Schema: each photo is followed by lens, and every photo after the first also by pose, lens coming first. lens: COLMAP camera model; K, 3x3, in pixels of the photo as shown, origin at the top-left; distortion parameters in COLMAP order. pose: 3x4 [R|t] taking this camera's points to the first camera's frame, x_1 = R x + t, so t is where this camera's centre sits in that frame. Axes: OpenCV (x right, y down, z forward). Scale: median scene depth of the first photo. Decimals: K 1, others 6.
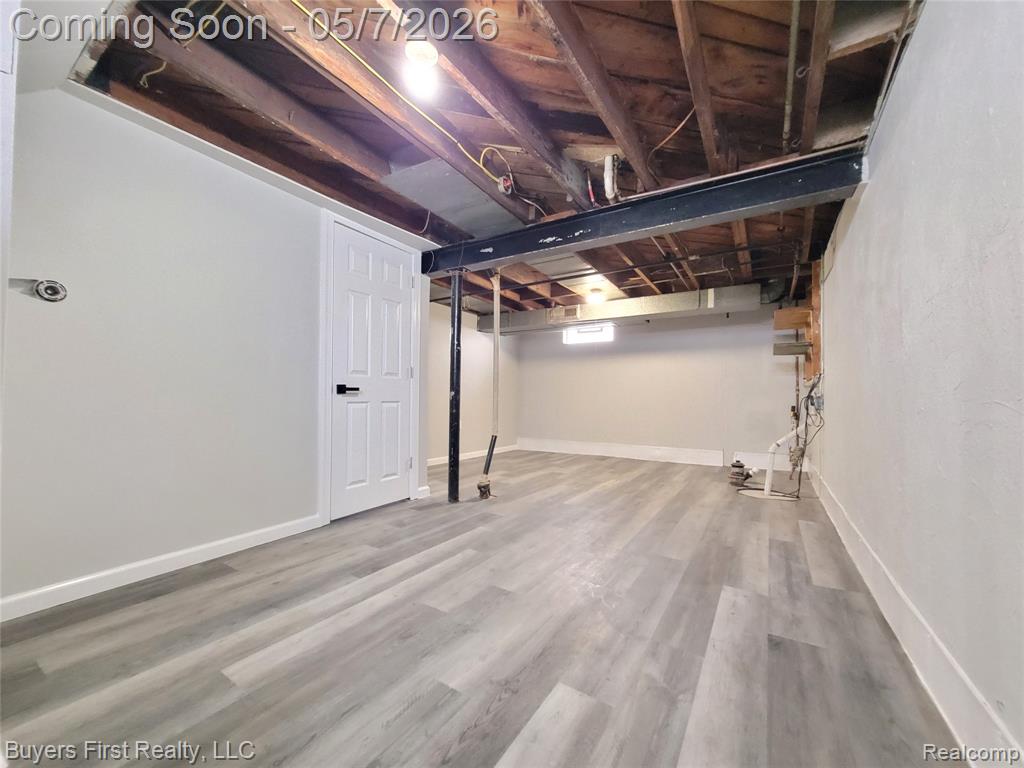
lens RADIAL K [[399.5, 0, 513.5], [0, 399.5, 386.5], [0, 0, 1]] dist [0.022217, 0.000697]
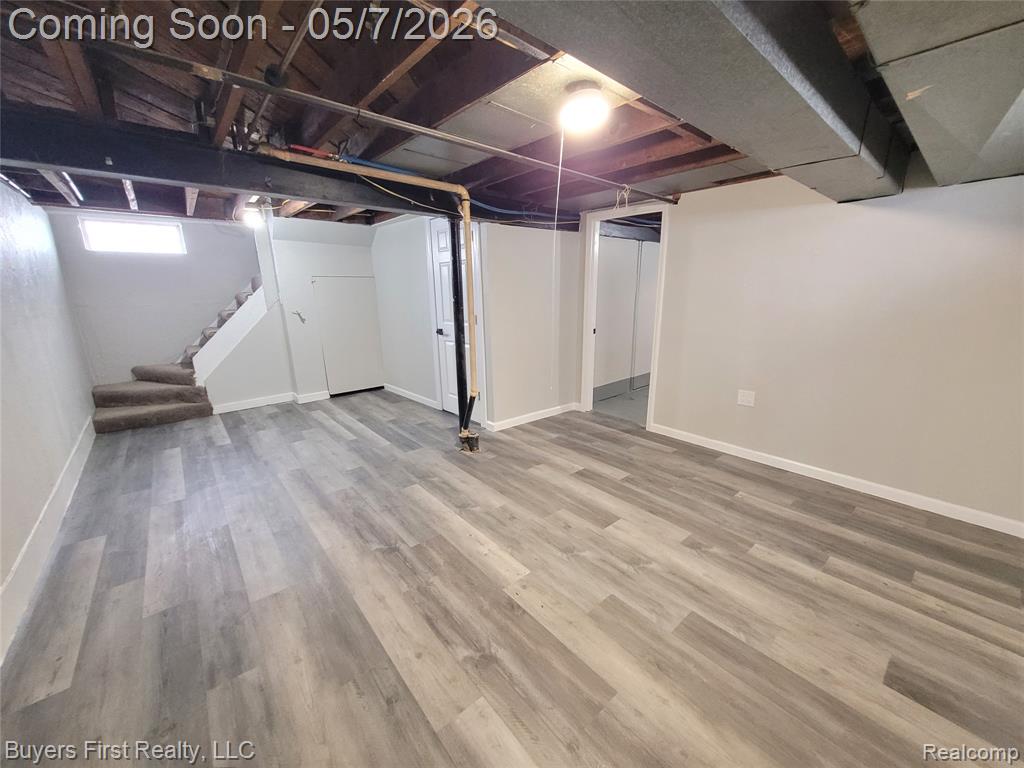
lens RADIAL K [[399.5, 0, 515.7], [0, 399.5, 387.0], [0, 0, 1]] dist [0.022217, 0.000697]
pose [[-0.292730, 0.220780, -0.930358, 1.310581], [0.038126, 0.974900, 0.219354, -0.153750], [0.955435, 0.028740, -0.293800, 2.318540]]
